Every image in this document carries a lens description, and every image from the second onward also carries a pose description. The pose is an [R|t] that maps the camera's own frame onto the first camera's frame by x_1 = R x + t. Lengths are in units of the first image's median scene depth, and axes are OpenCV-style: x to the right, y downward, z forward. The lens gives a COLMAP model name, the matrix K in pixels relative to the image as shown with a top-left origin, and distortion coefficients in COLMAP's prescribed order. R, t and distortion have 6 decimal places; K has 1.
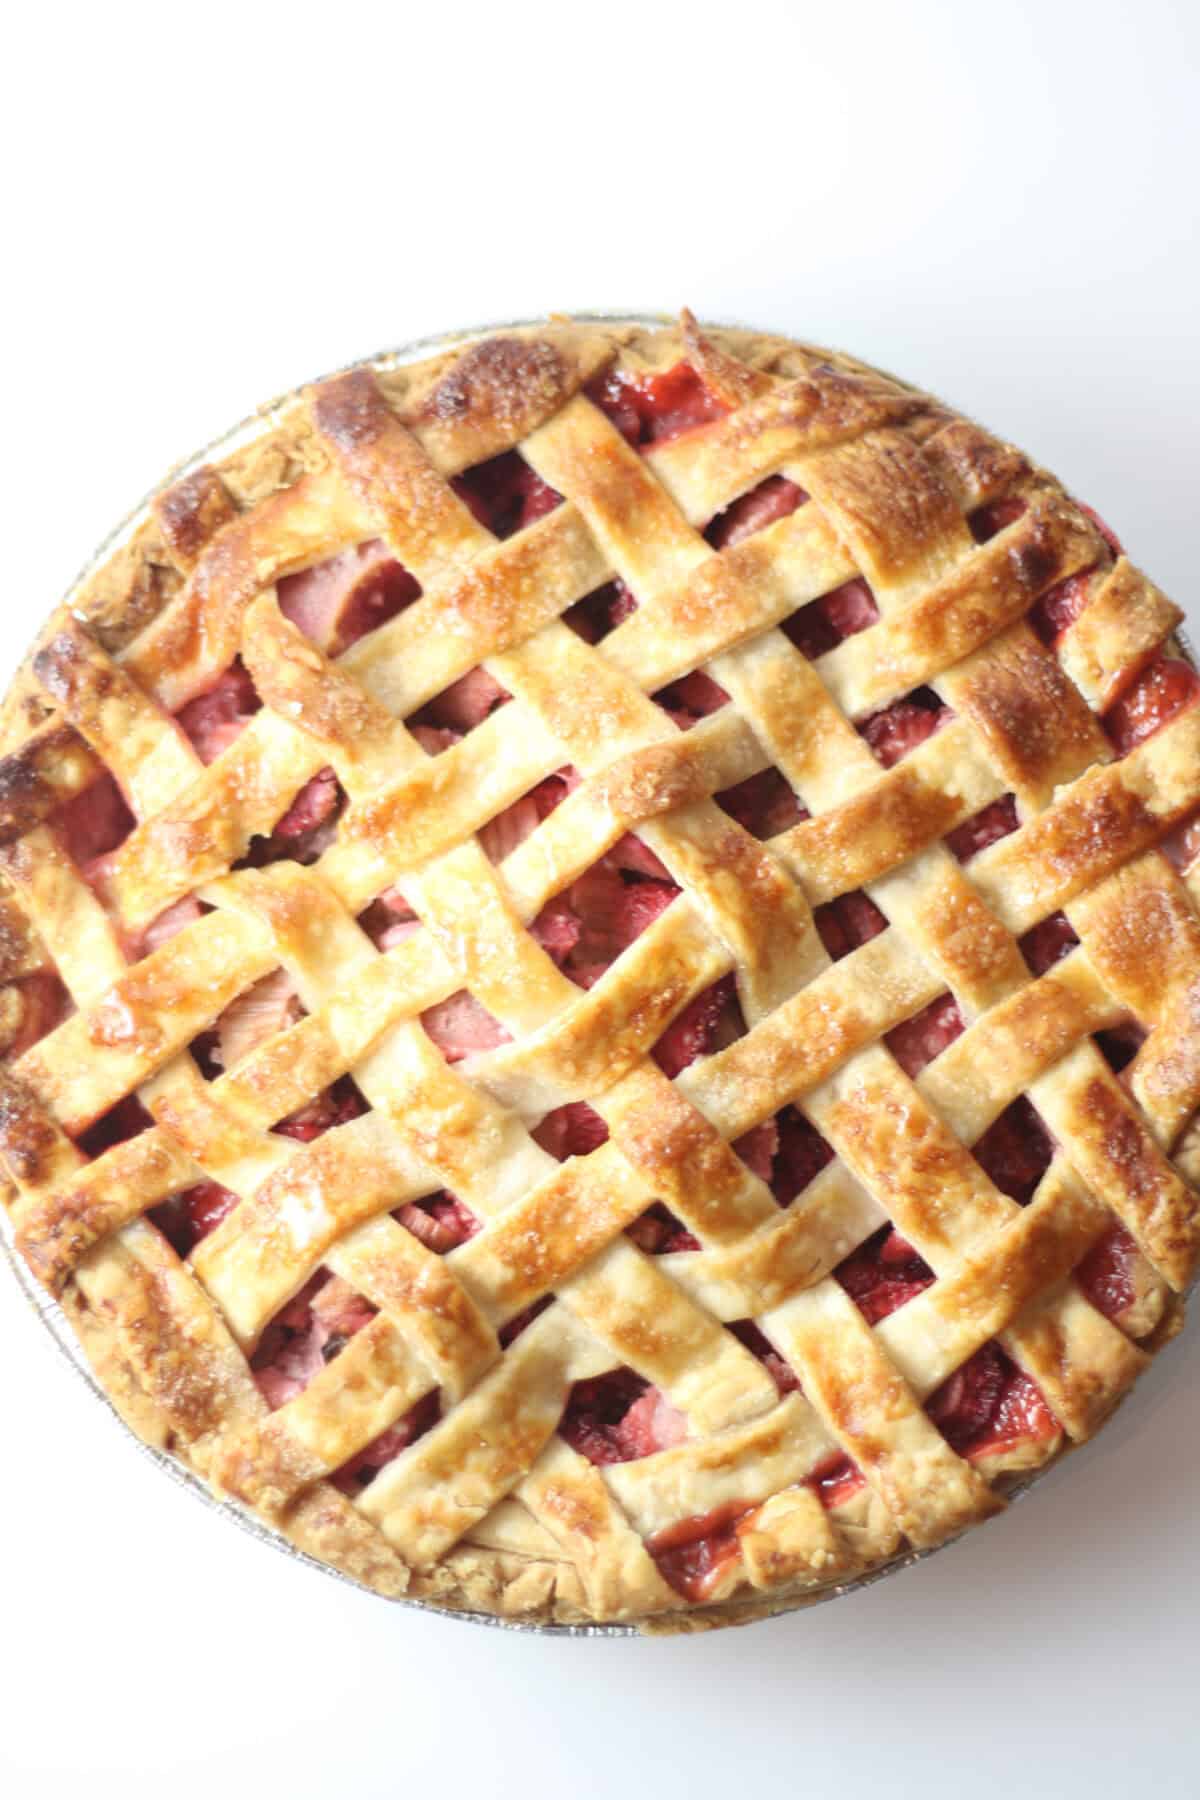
lens RADIAL K [[4397.1, 0, 600.0], [0, 4397.1, 900.0], [0, 0, 1]] dist [-0.131096, 0.051203]
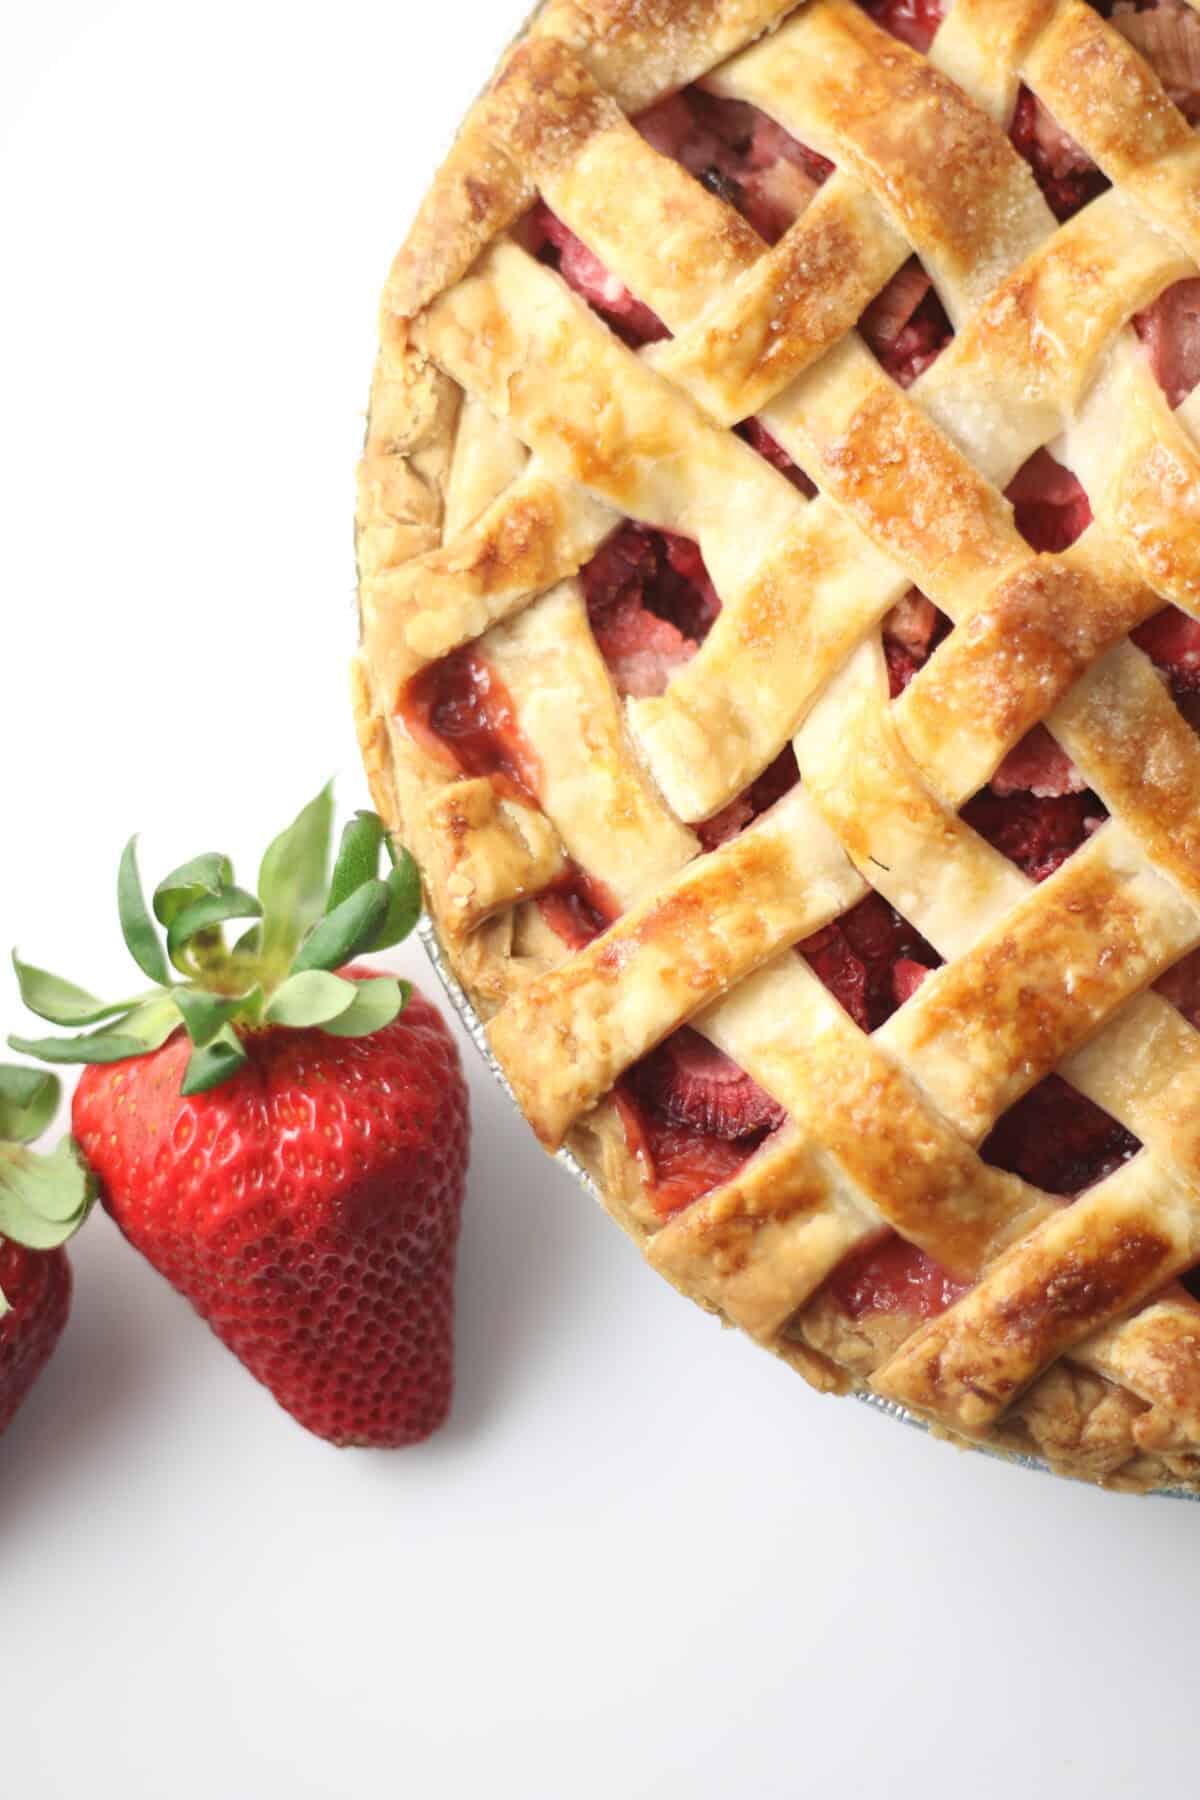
lens RADIAL K [[4397.1, 0, 600.0], [0, 4397.1, 900.0], [0, 0, 1]] dist [-0.131096, 0.051203]
pose [[0.058696, 0.997881, -0.028066, 0.072176], [-0.981535, 0.062816, 0.180676, 0.000415], [0.182056, 0.016943, 0.983142, 0.301463]]
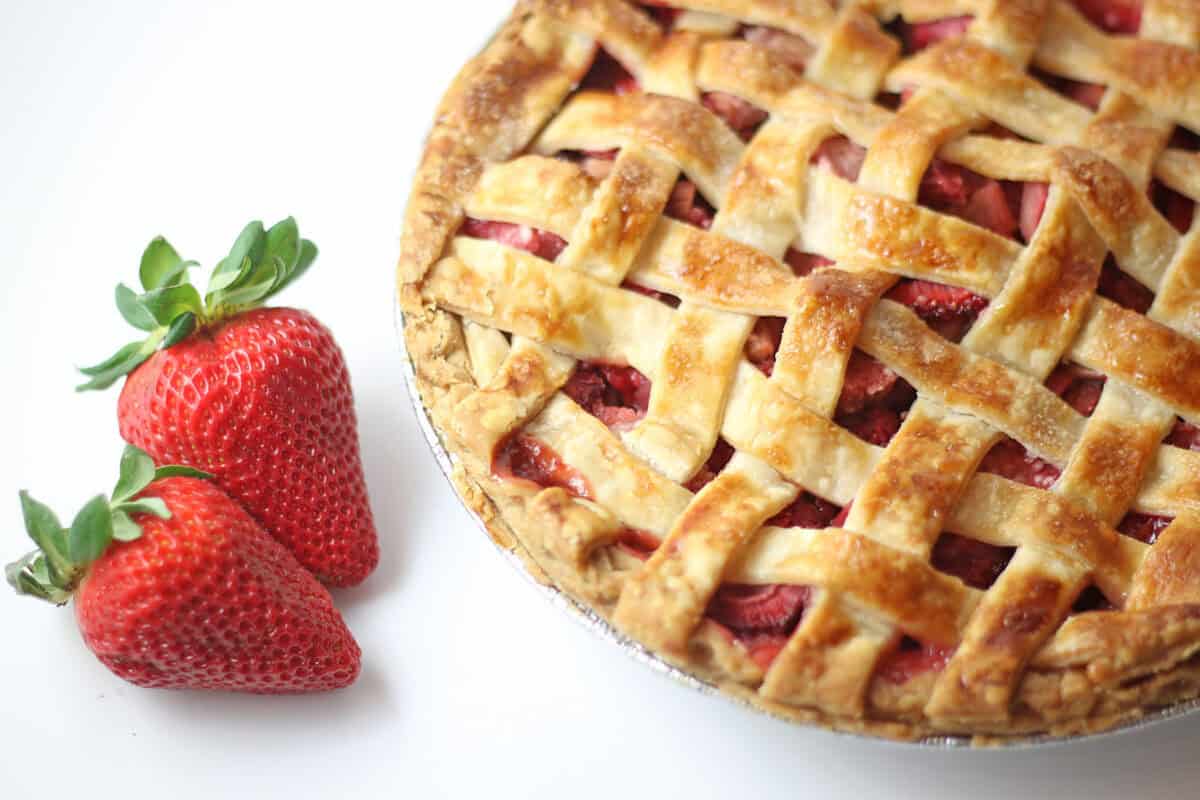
lens RADIAL K [[2931.4, 0, 600.0], [0, 2931.4, 400.0], [0, 0, 1]] dist [-0.131096, 0.051203]
pose [[0.416469, 0.774541, -0.476068, 0.381762], [-0.901363, 0.420157, -0.104944, 0.204663], [0.118740, 0.472815, 0.873125, 0.312673]]
